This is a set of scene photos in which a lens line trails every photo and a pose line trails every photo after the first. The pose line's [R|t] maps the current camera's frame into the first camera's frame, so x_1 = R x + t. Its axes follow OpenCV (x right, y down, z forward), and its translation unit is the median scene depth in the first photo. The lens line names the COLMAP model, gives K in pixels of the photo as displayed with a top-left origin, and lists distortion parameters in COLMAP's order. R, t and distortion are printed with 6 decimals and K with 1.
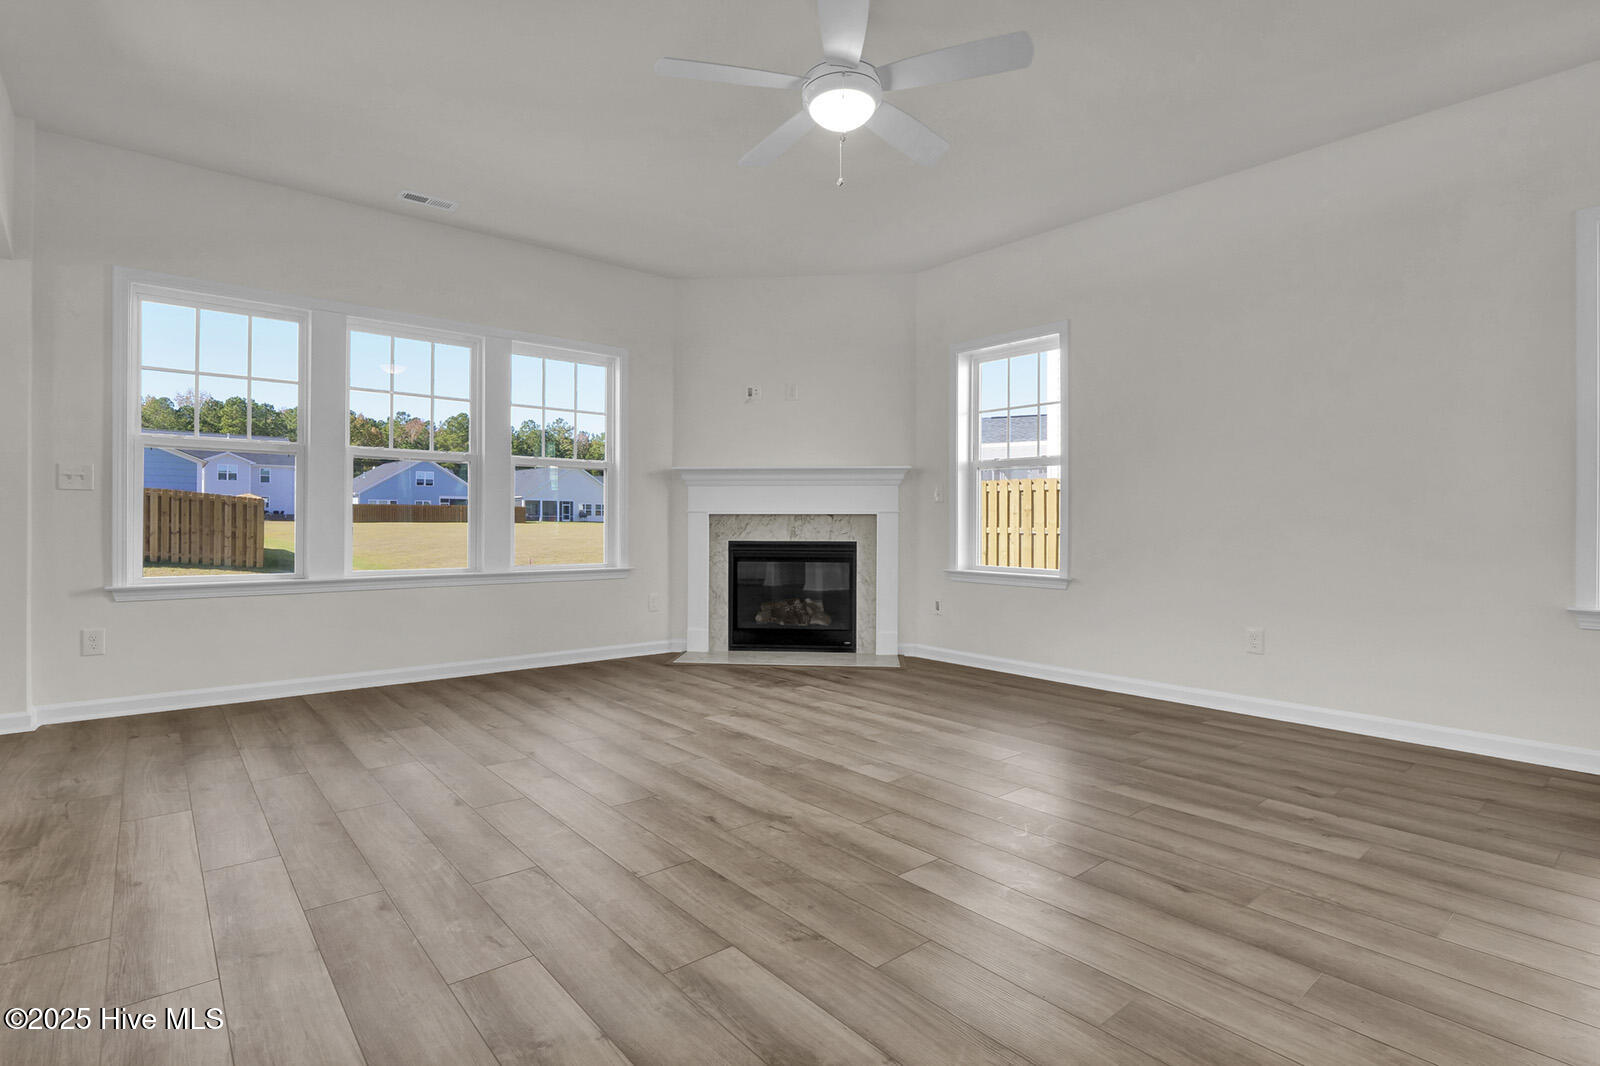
lens RADIAL K [[782.7, 0, 790.6], [0, 782.7, 525.8], [0, 0, 1]] dist [-0.010501, -0.000392]
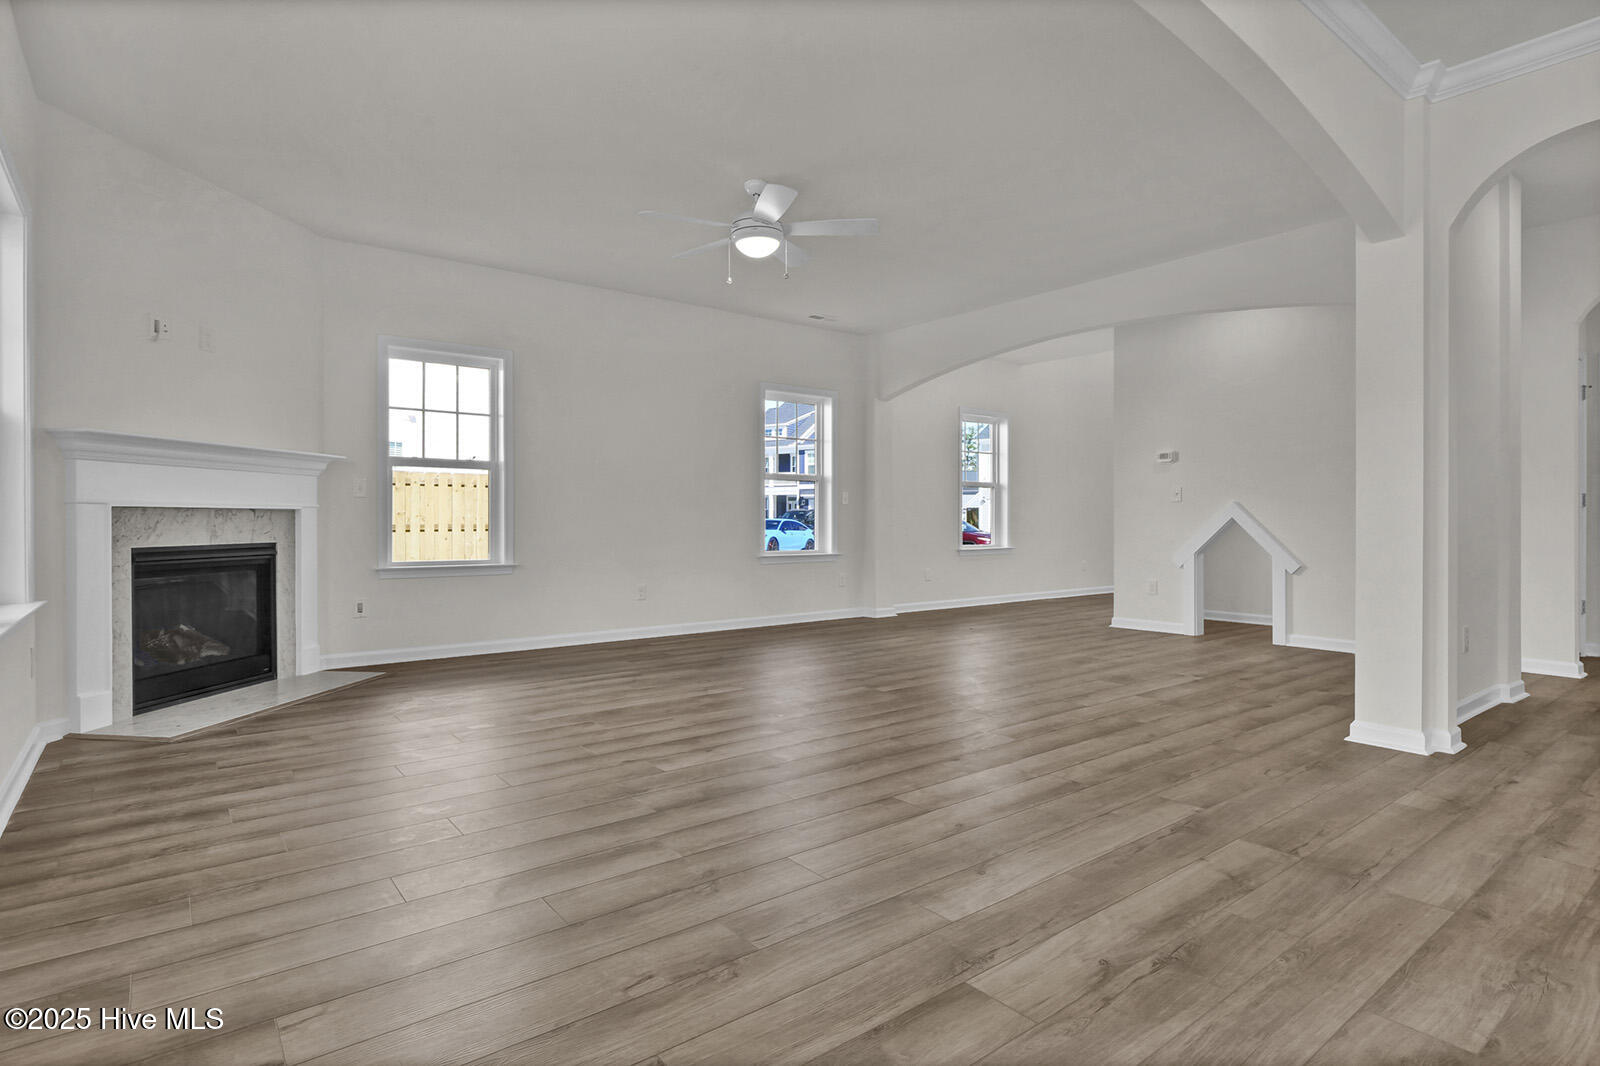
lens RADIAL K [[825.8, 0, 795.5], [0, 825.8, 528.4], [0, 0, 1]] dist [-0.005634, -0.000145]
pose [[0.032520, -0.013512, 0.999380, -0.753407], [0.003840, 0.999903, 0.013394, -0.004183], [-0.999464, 0.003402, 0.032569, 0.430671]]
